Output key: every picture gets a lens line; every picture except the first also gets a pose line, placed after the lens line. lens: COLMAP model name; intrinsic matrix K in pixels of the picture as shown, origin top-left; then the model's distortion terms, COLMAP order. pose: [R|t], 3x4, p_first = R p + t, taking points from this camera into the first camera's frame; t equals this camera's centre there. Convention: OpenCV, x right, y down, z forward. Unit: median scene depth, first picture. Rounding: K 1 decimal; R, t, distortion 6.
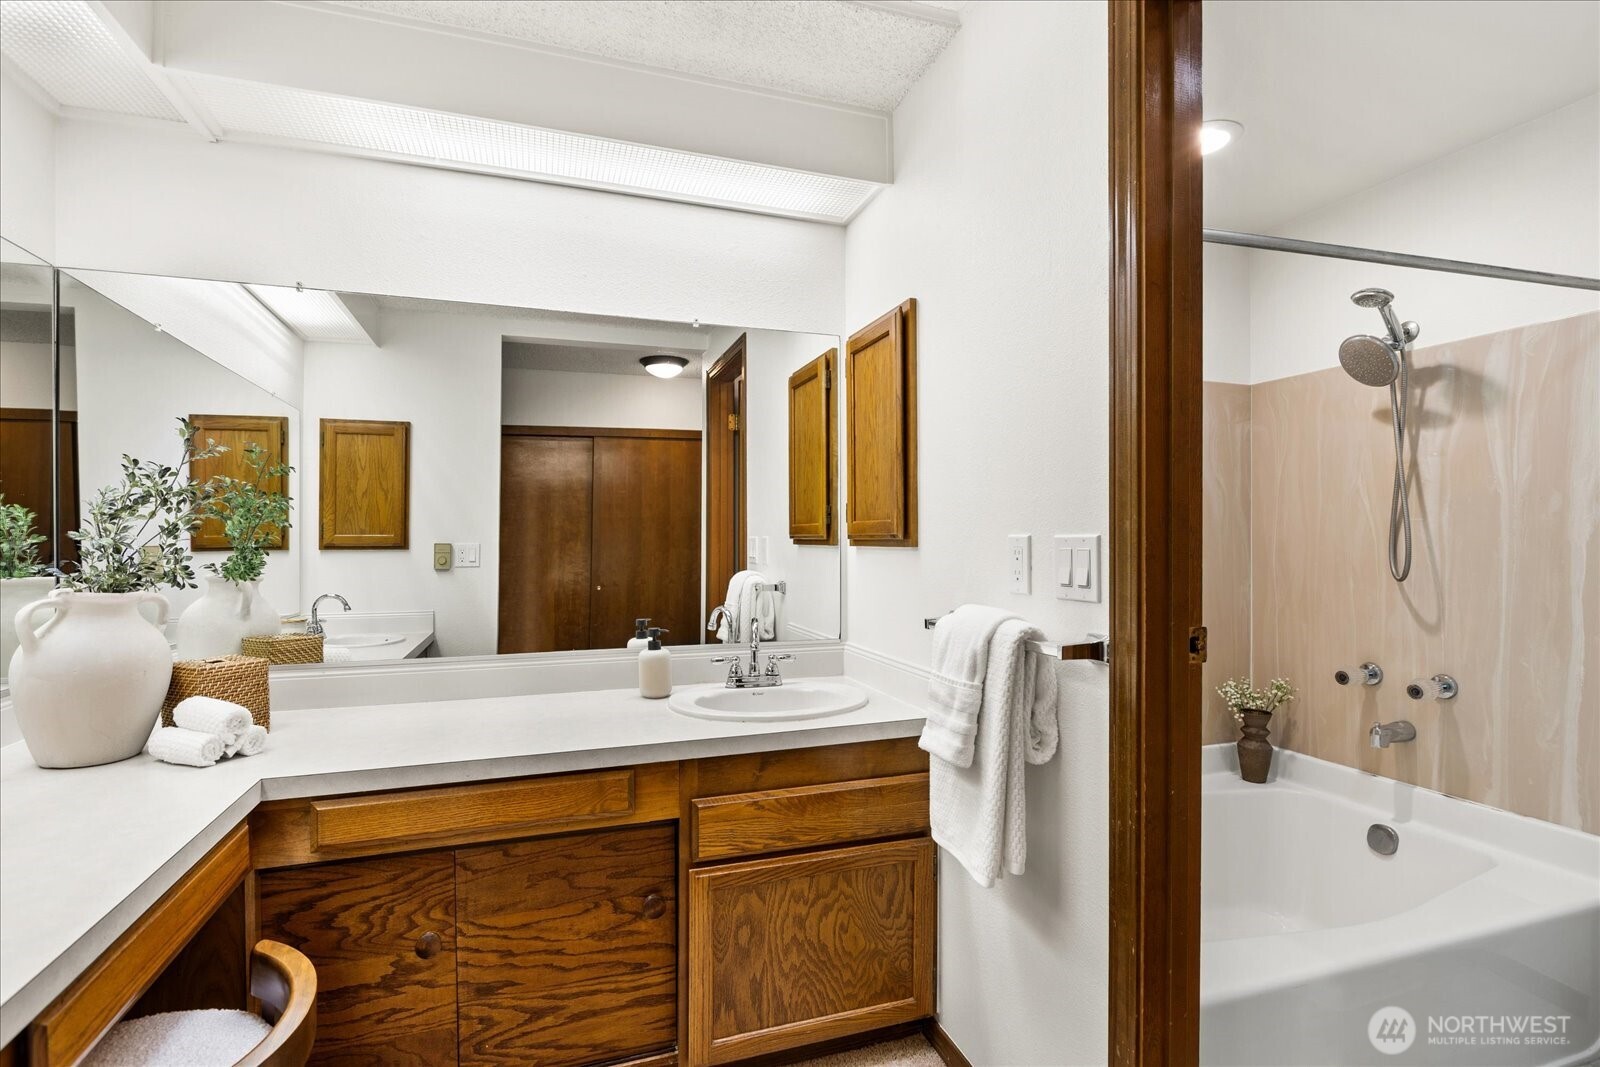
lens RADIAL K [[754.1, 0, 788.4], [0, 754.1, 535.7], [0, 0, 1]] dist [-0.004508, -0.000139]
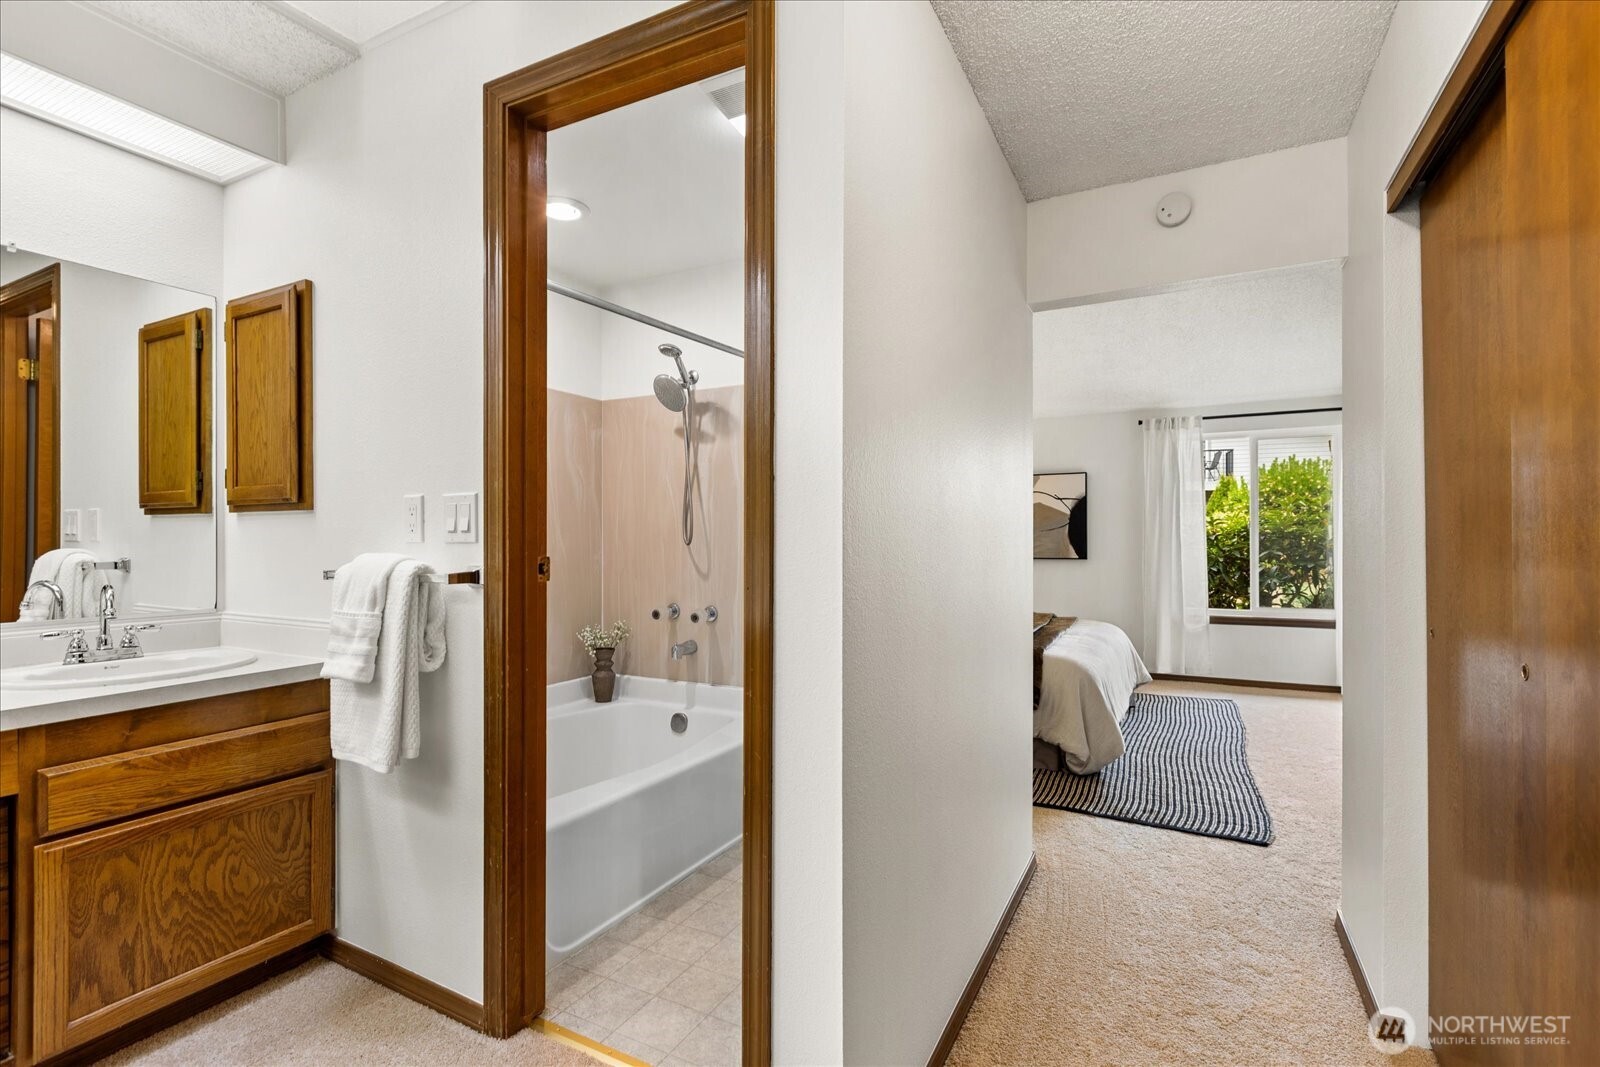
lens RADIAL K [[754.1, 0, 789.3], [0, 754.1, 537.3], [0, 0, 1]] dist [-0.004508, -0.000139]
pose [[0.722262, -0.000747, 0.691619, -0.083011], [0.000231, 1.000000, 0.000840, 0.053992], [-0.691620, -0.000447, 0.722262, -0.256554]]
